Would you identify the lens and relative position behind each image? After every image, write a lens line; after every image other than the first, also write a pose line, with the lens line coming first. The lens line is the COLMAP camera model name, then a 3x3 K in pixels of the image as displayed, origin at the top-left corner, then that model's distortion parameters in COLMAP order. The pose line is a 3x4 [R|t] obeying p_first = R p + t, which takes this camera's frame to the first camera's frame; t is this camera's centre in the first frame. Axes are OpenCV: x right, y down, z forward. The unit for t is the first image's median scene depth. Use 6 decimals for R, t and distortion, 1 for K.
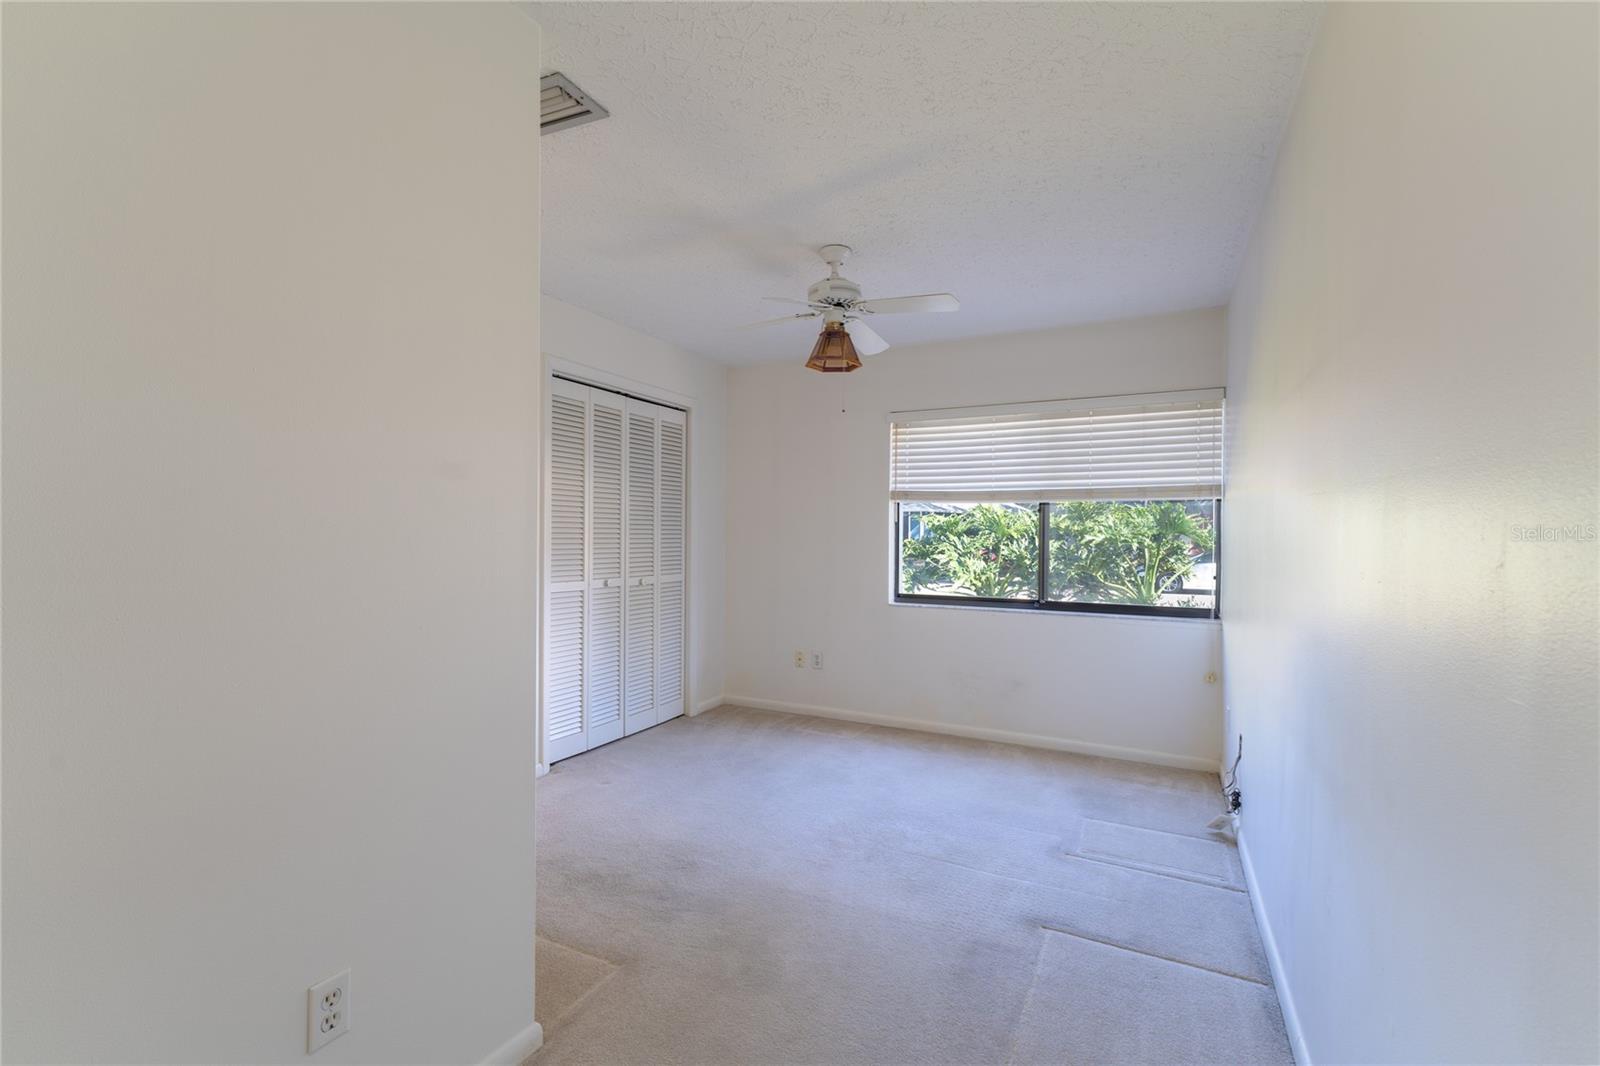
lens RADIAL K [[695.6, 0, 808.9], [0, 695.6, 532.5], [0, 0, 1]] dist [0.025566, 0.000286]
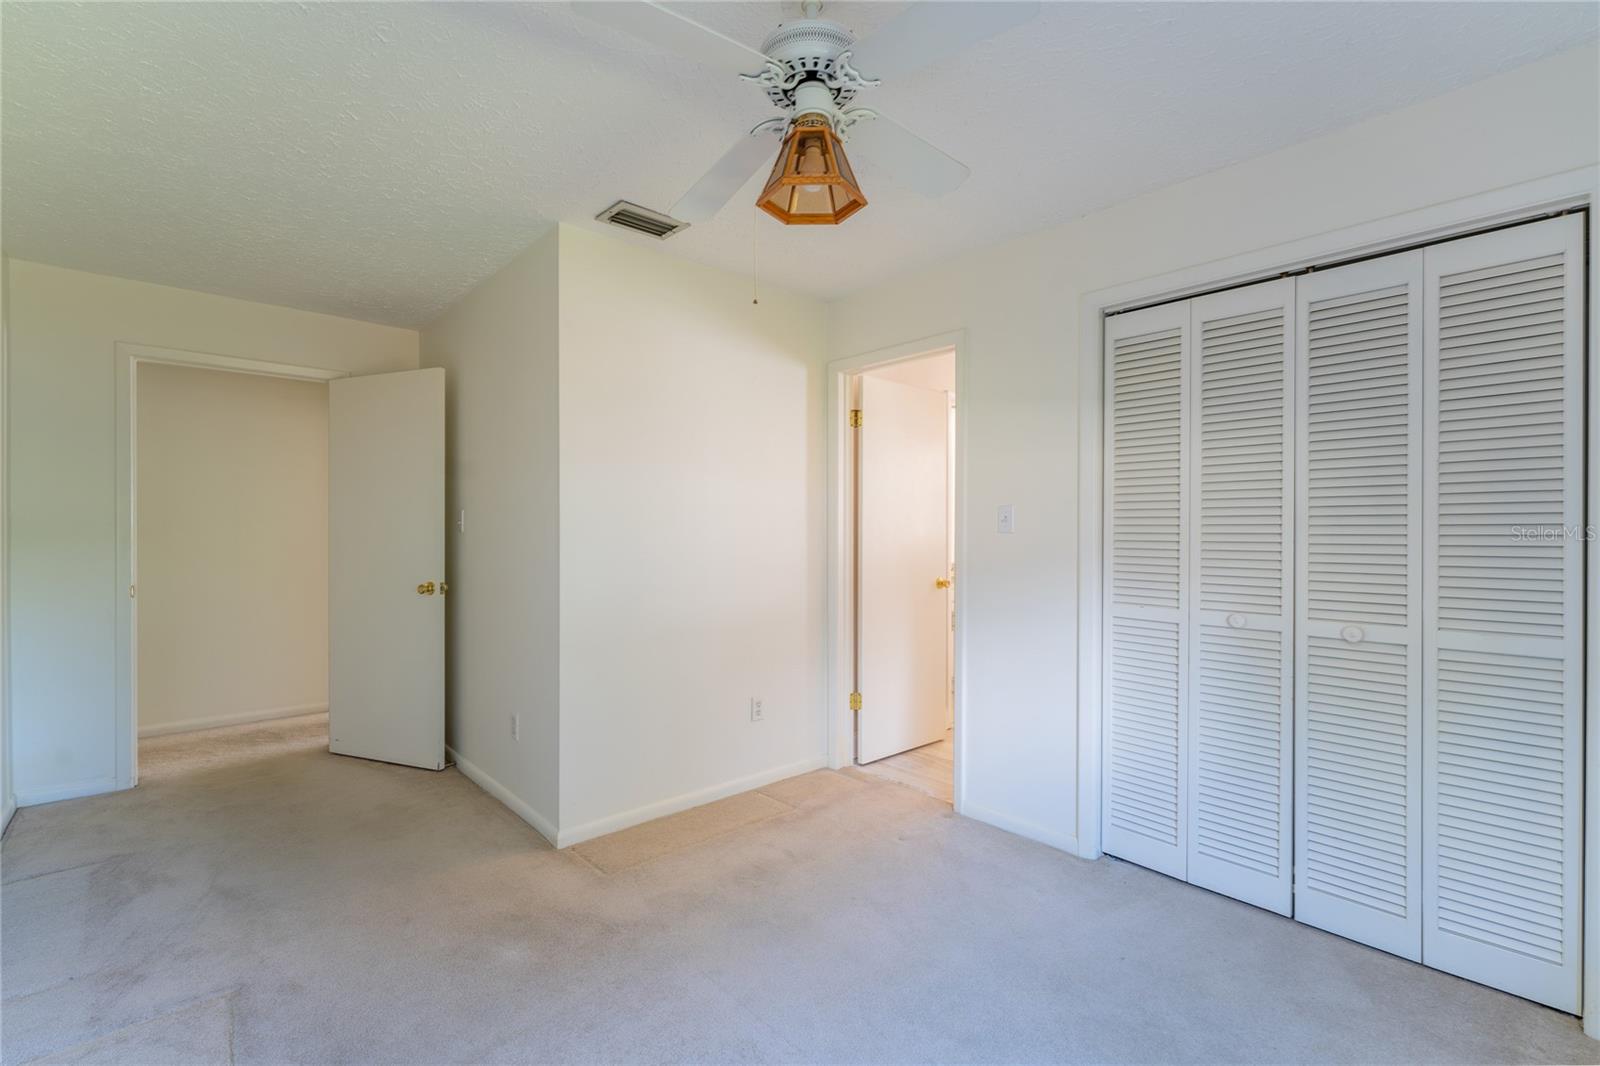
lens RADIAL K [[695.6, 0, 799.8], [0, 695.6, 538.6], [0, 0, 1]] dist [0.025566, 0.000286]
pose [[-0.340286, 0.000249, -0.940322, 0.385399], [-0.006150, 0.999978, 0.002491, 0.005773], [0.940302, 0.006631, -0.340277, 0.865368]]
